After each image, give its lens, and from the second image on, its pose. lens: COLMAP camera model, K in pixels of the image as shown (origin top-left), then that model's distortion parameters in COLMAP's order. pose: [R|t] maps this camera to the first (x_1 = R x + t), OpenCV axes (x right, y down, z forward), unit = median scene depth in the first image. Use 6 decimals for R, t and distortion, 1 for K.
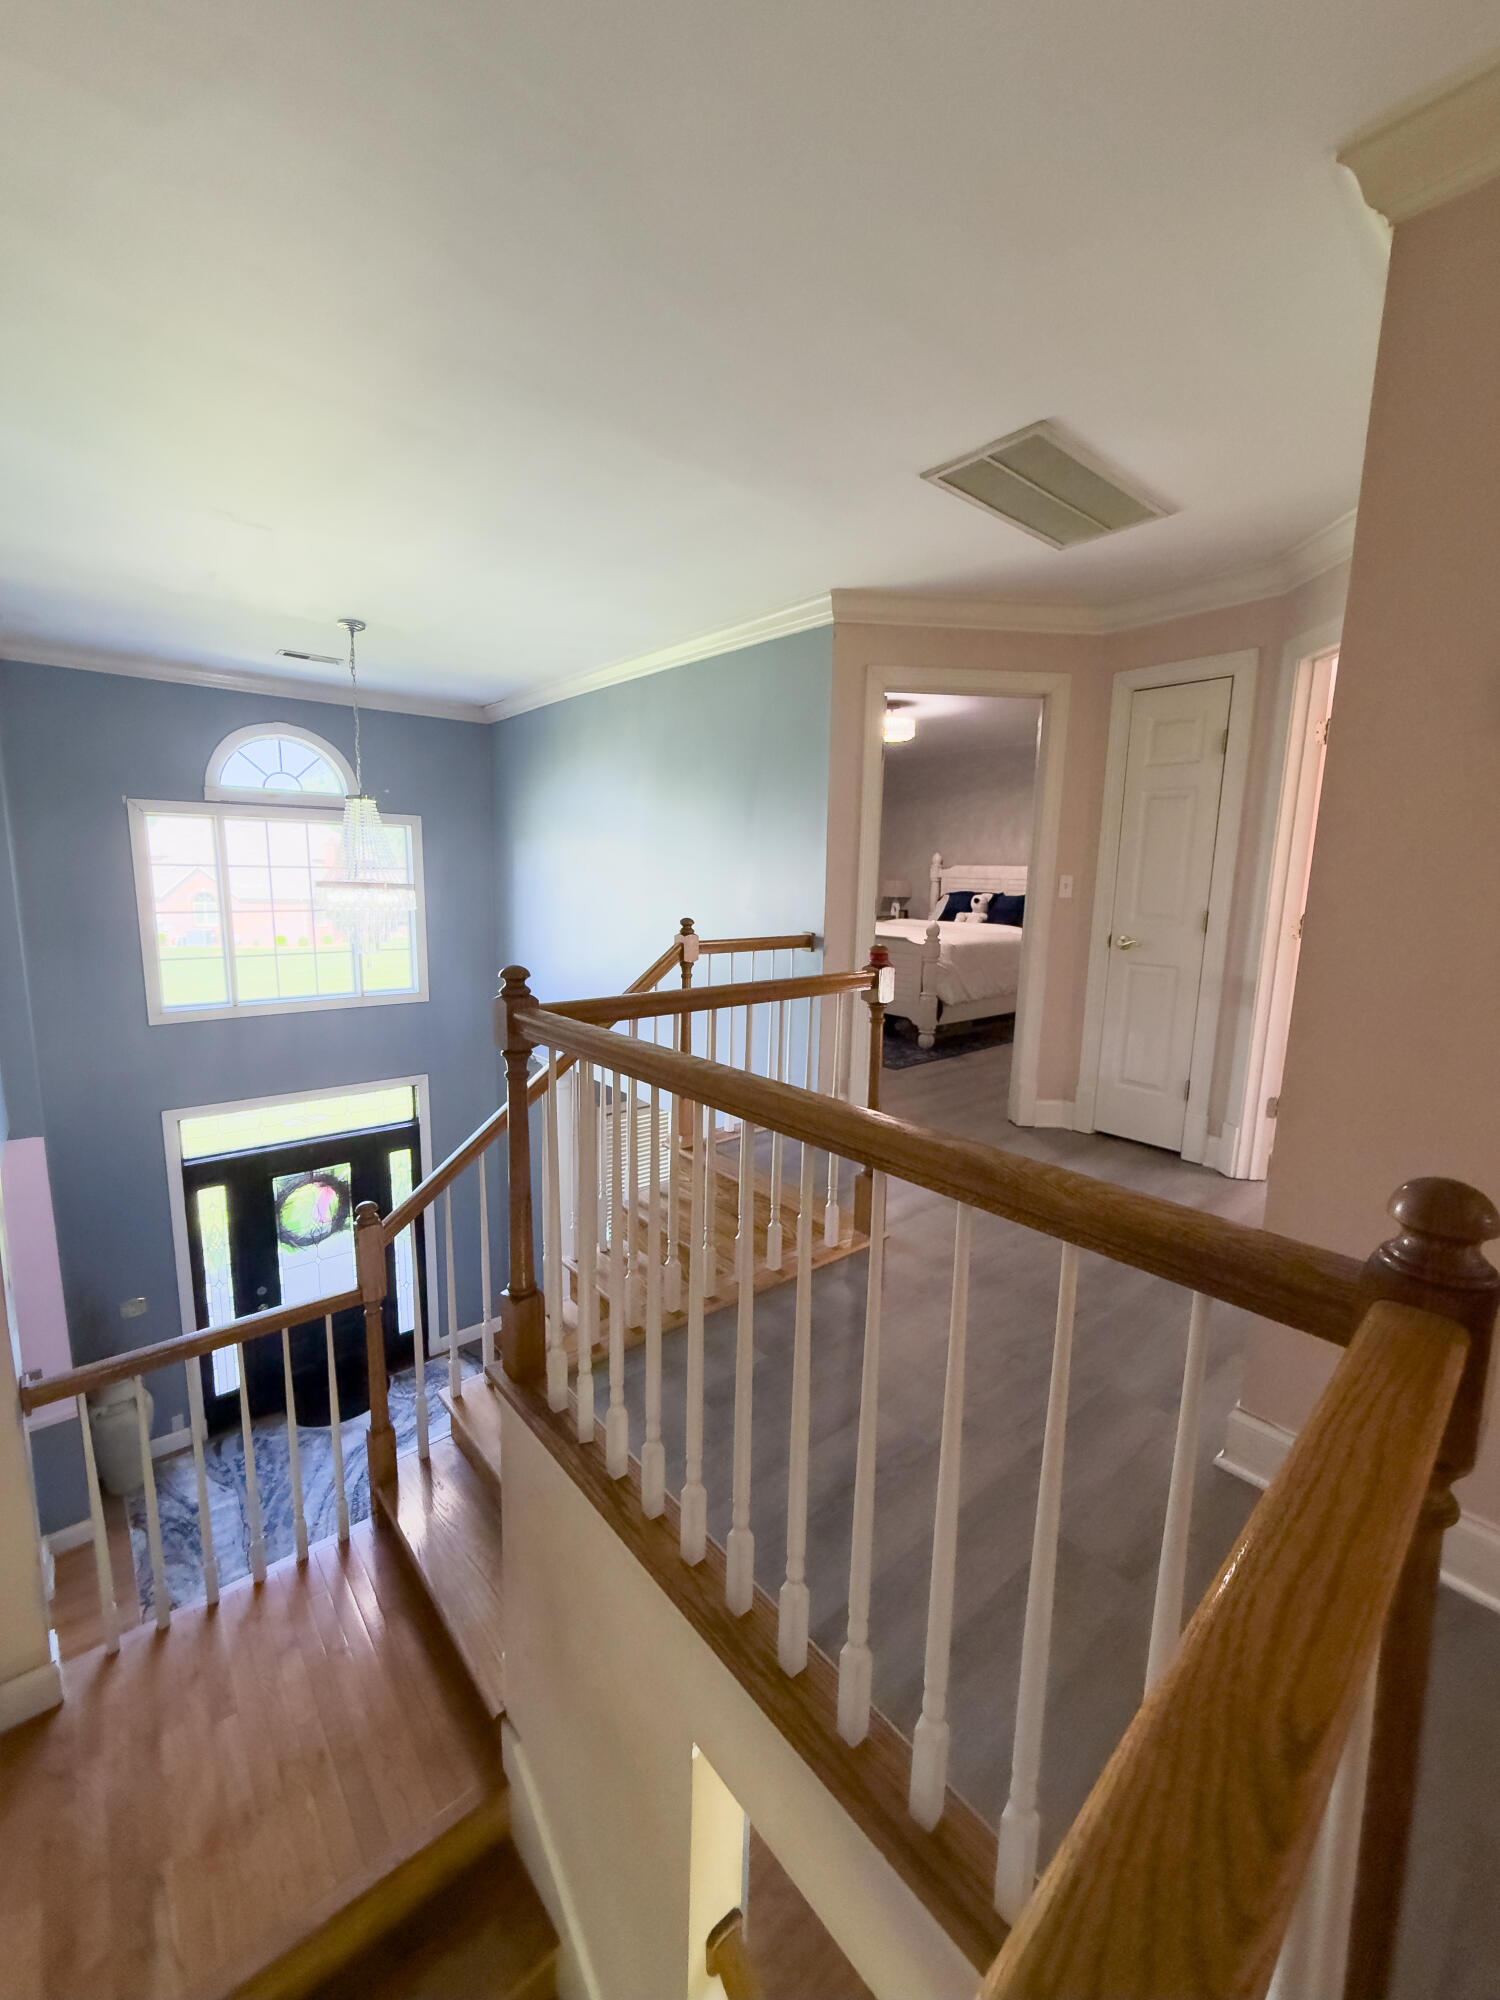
lens RADIAL K [[800.9, 0, 753.0], [0, 800.9, 995.3], [0, 0, 1]] dist [-0.010855, -0.000098]
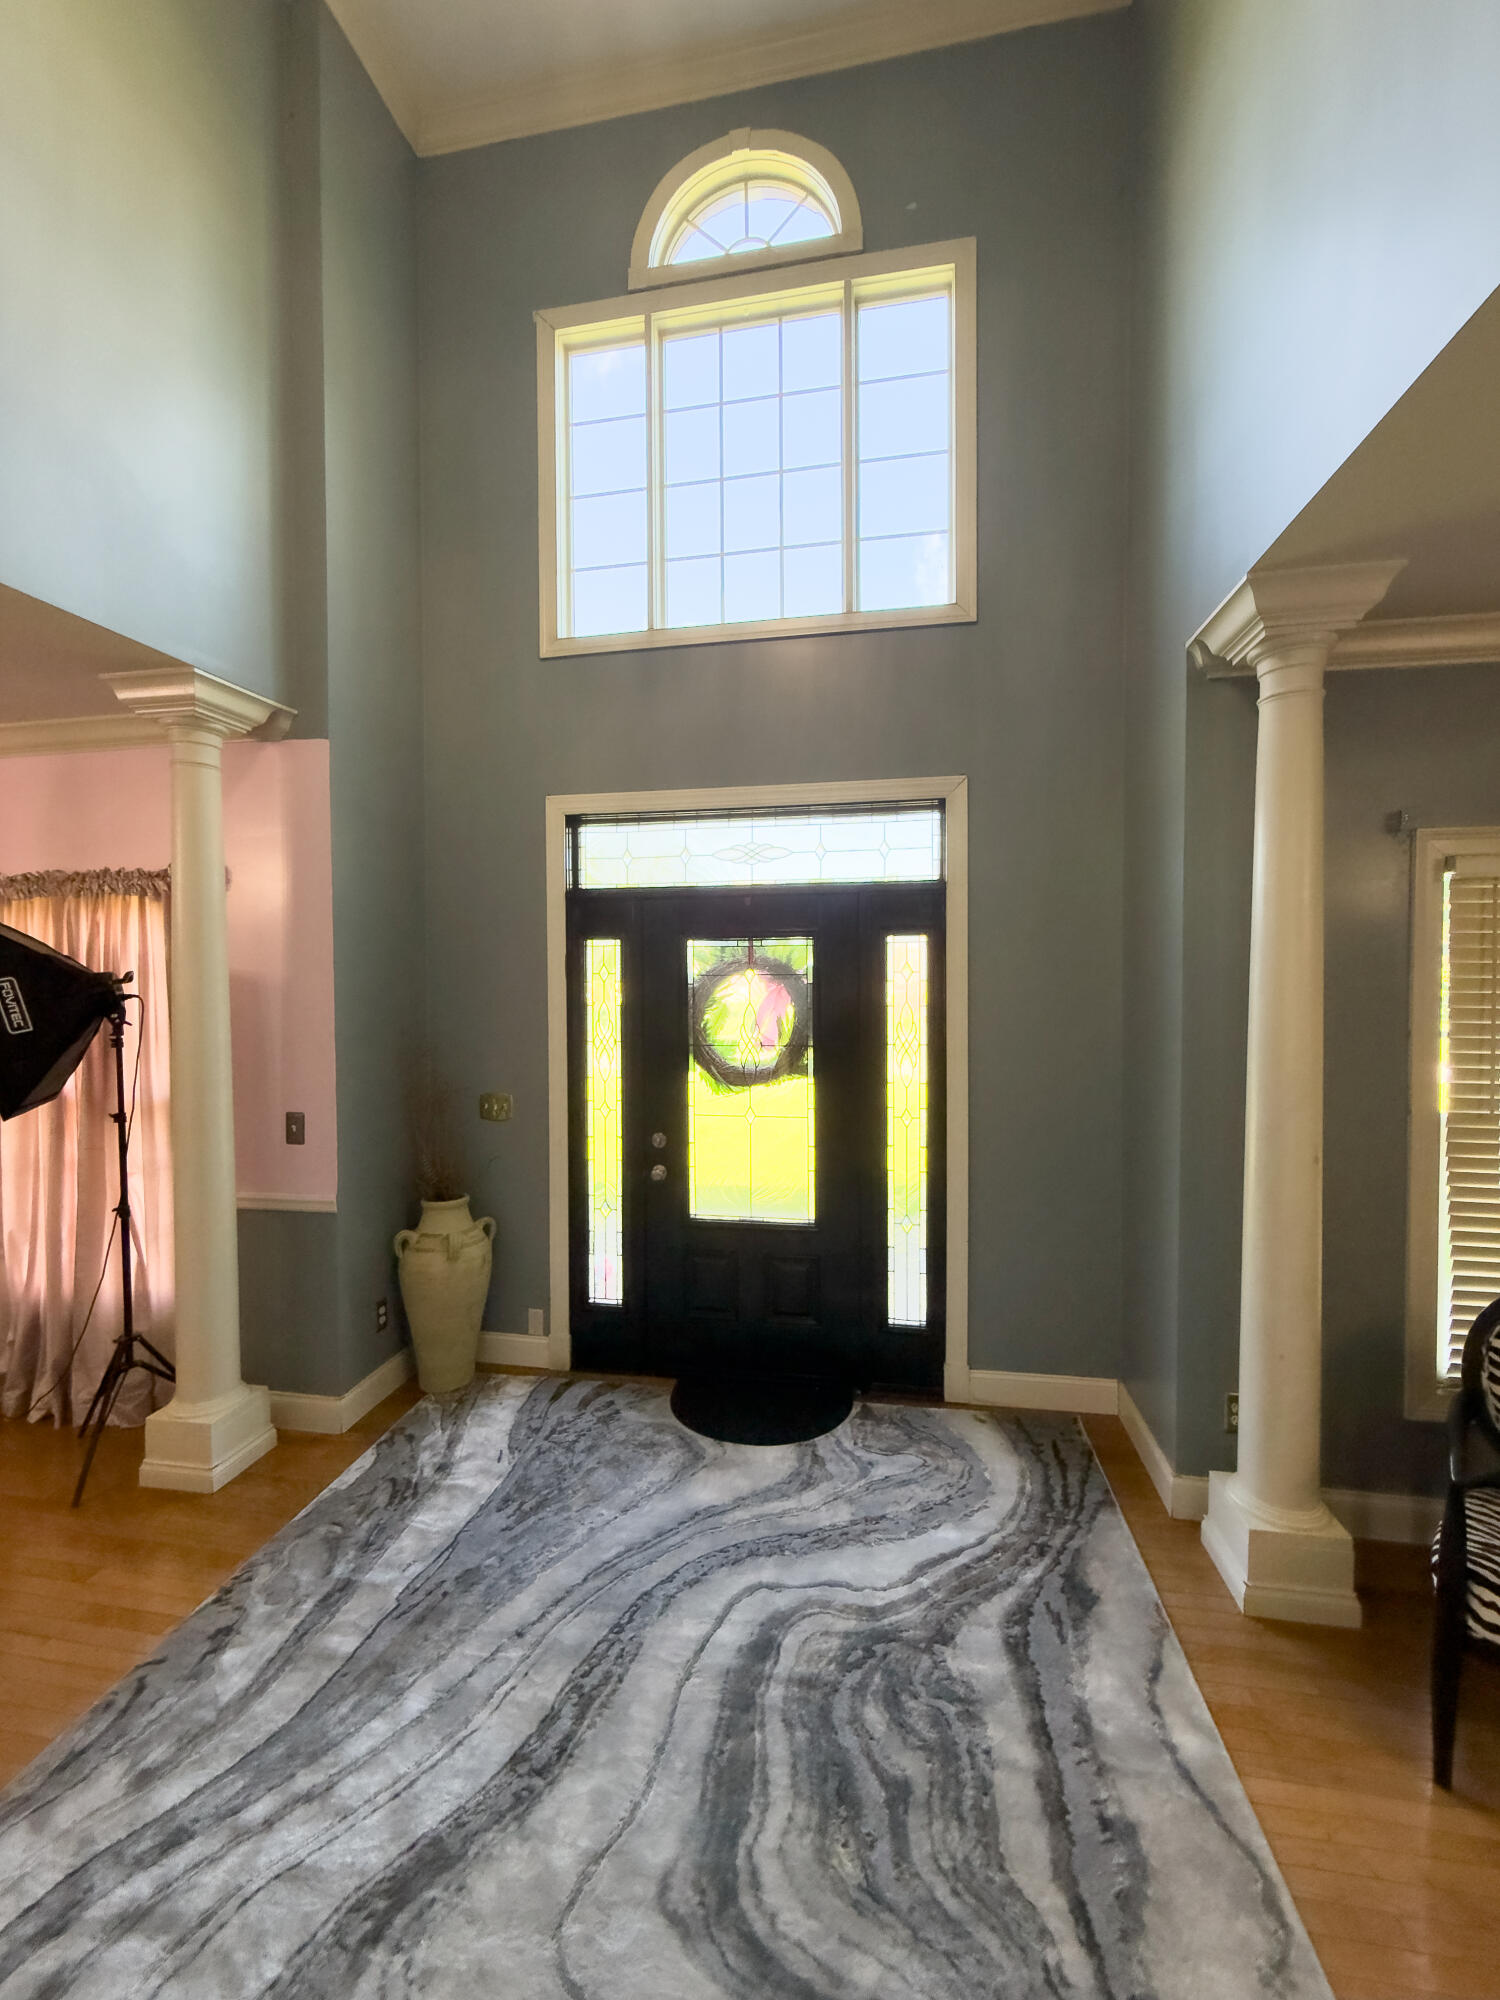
lens RADIAL K [[800.9, 0, 749.4], [0, 800.9, 993.0], [0, 0, 1]] dist [-0.010855, -0.000098]
pose [[0.630499, -0.009344, -0.776134, -0.128065], [-0.105962, 0.989530, -0.097993, 0.312756], [0.768923, 0.144025, 0.622907, 0.670356]]
